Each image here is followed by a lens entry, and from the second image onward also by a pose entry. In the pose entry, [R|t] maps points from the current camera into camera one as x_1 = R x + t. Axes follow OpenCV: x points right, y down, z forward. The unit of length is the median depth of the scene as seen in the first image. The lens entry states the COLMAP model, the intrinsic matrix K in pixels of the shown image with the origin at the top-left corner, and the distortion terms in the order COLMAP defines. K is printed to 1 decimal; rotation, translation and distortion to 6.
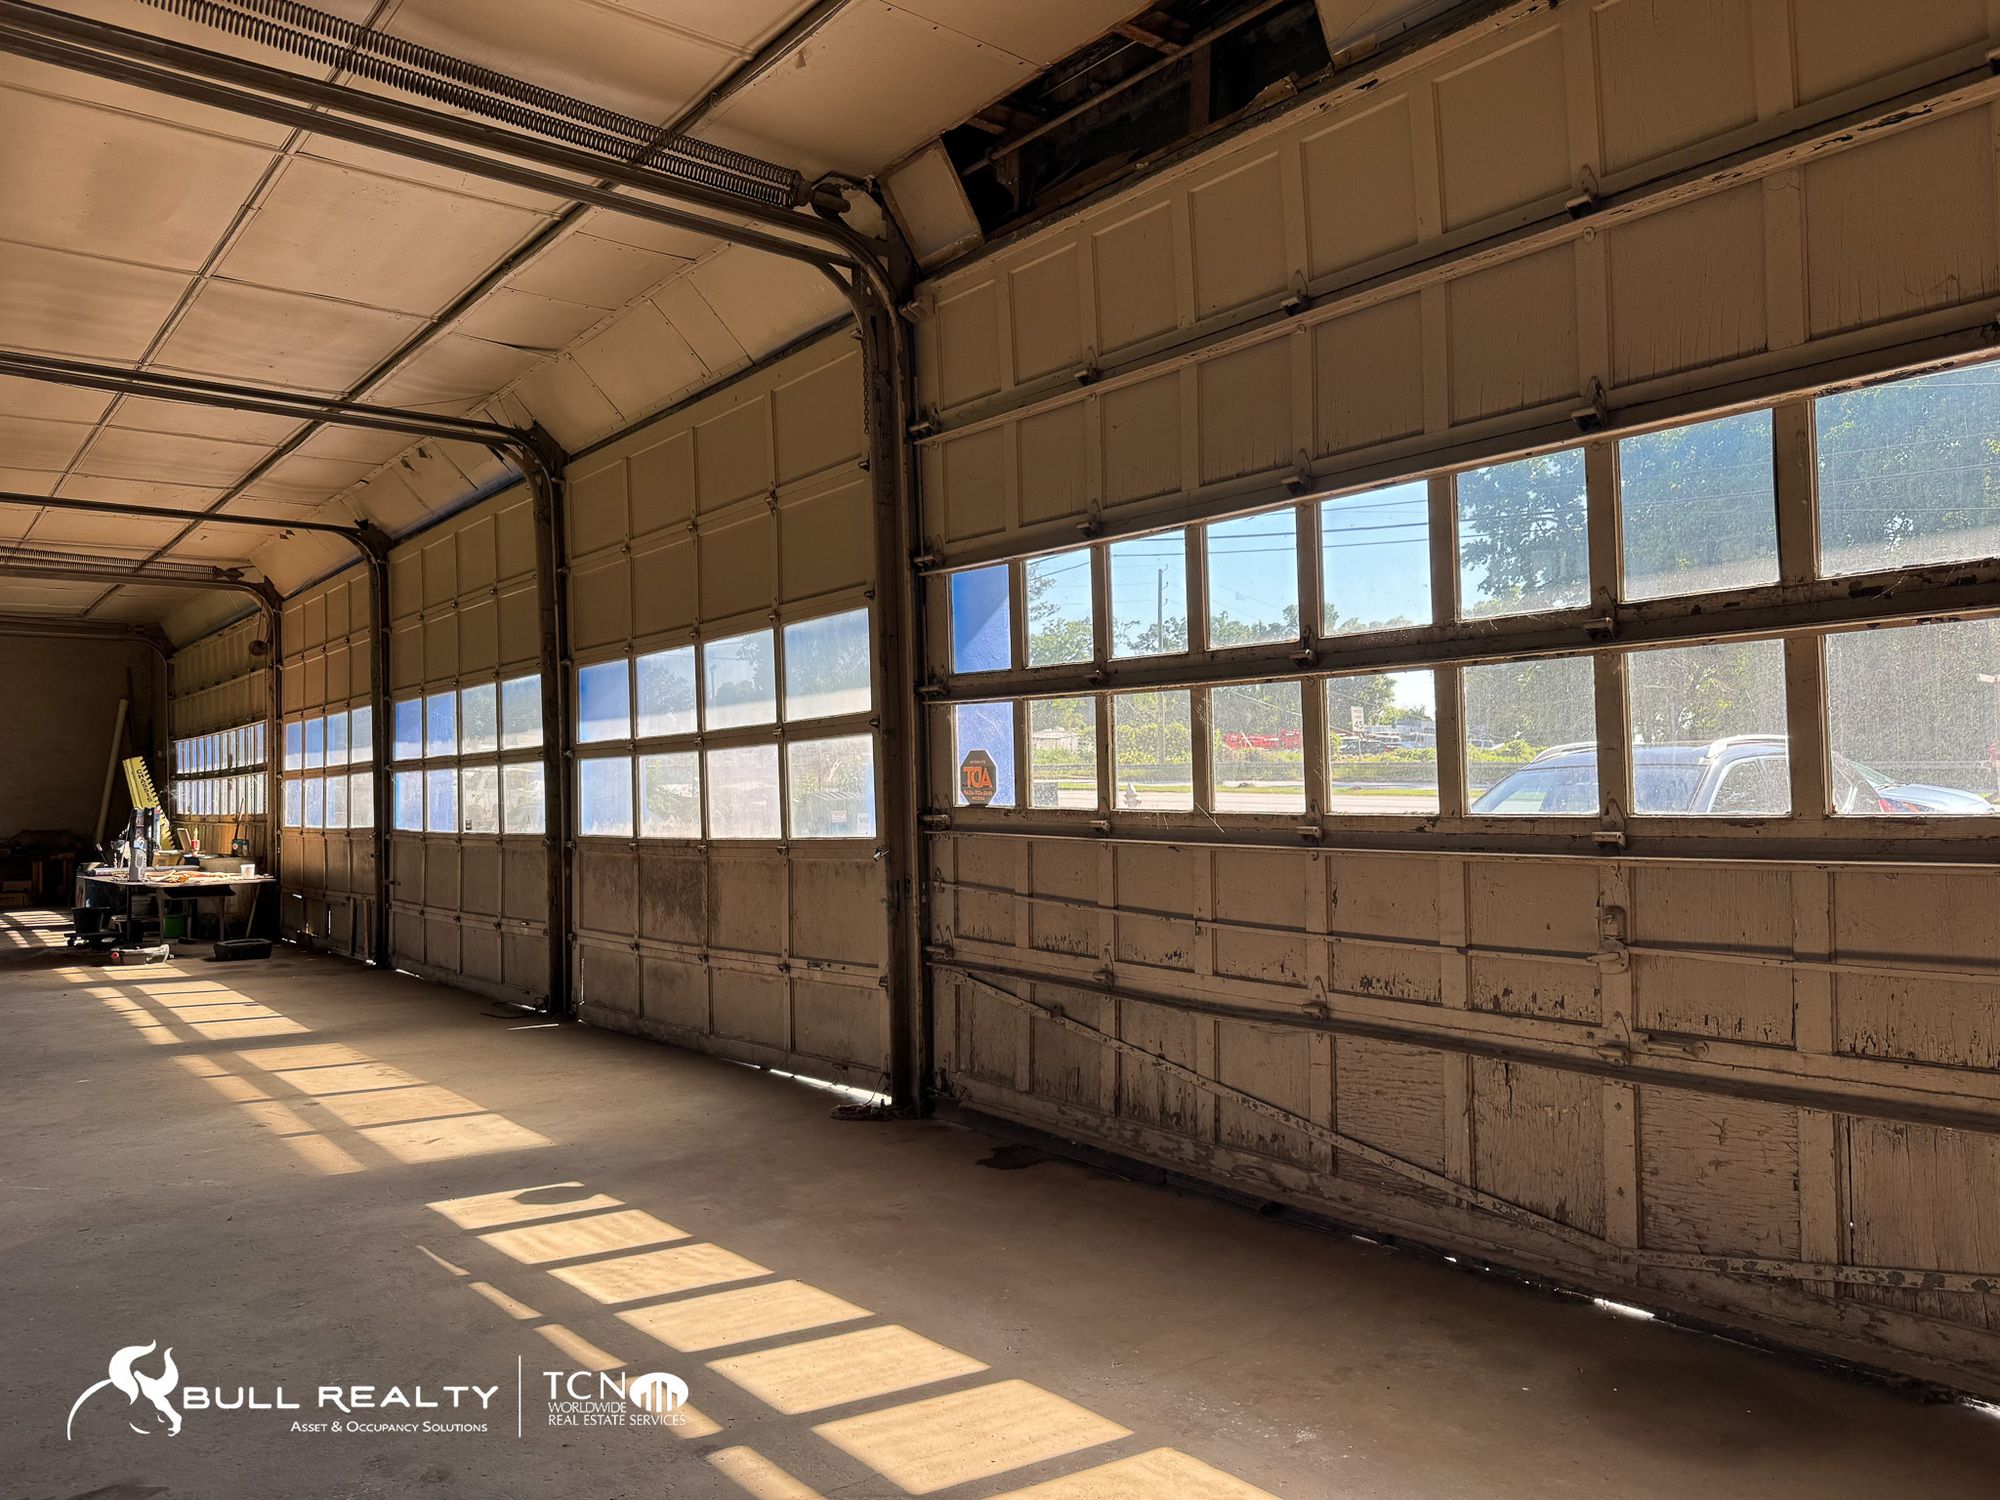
lens RADIAL K [[1429.1, 0, 997.4], [0, 1429.1, 756.9], [0, 0, 1]] dist [0.006671, 0.000682]
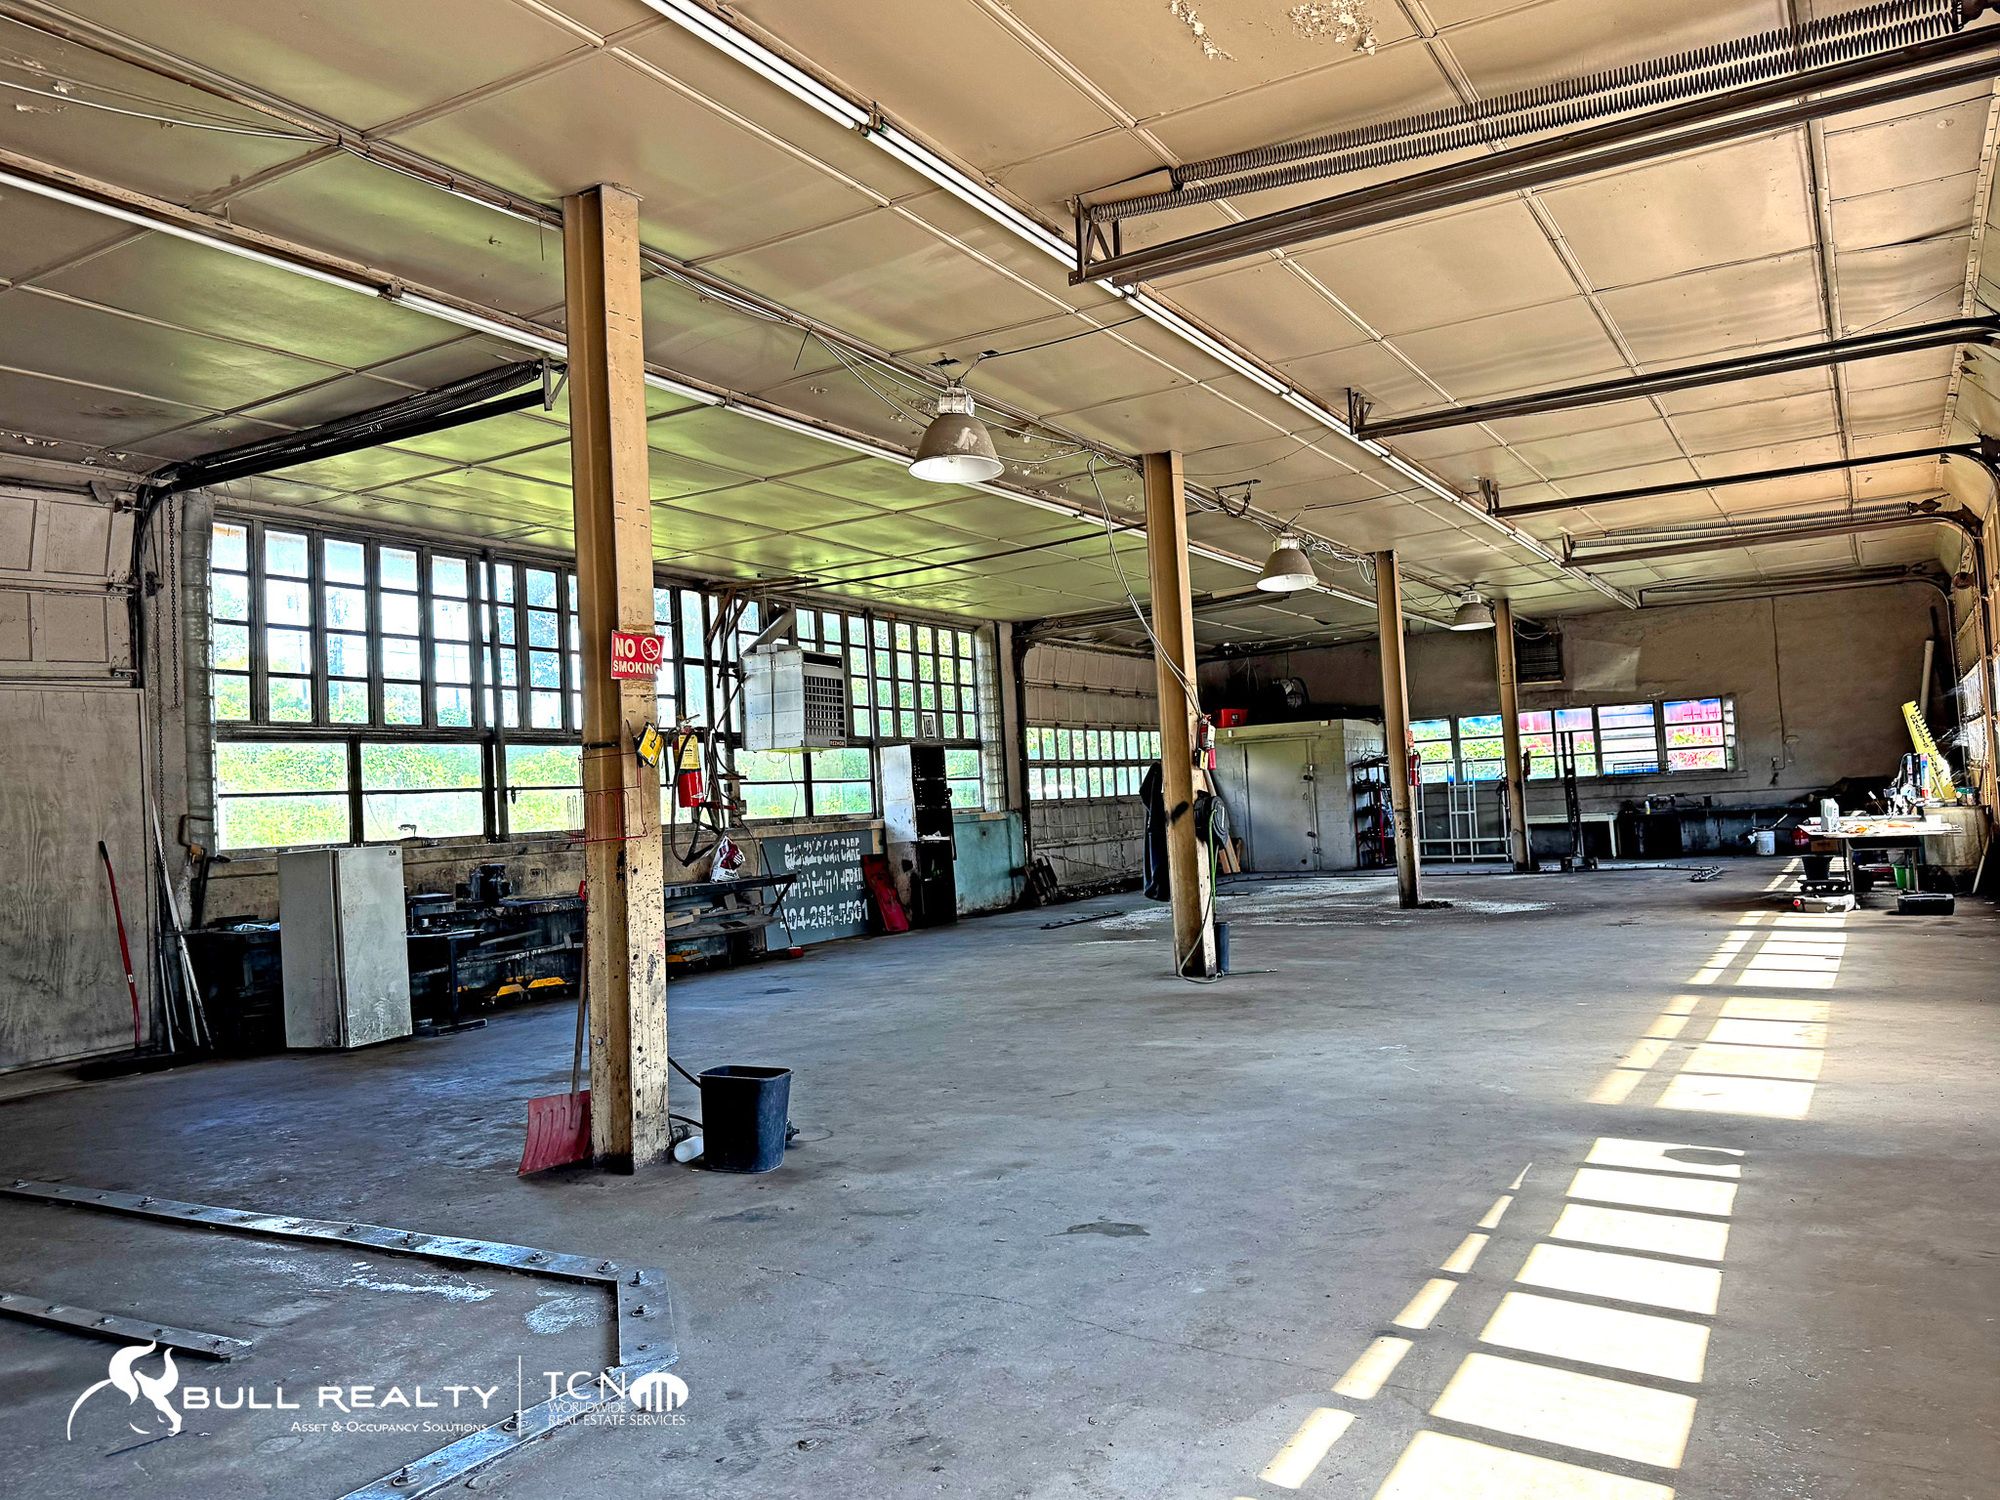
lens RADIAL K [[1501.3, 0, 999.2], [0, 1501.3, 745.9], [0, 0, 1]] dist [0.057625, 0.003543]
pose [[0.356496, -0.047040, -0.933112, 0.623671], [0.082514, 0.996414, -0.018706, -0.007086], [0.930646, -0.070326, 0.359100, 0.189163]]
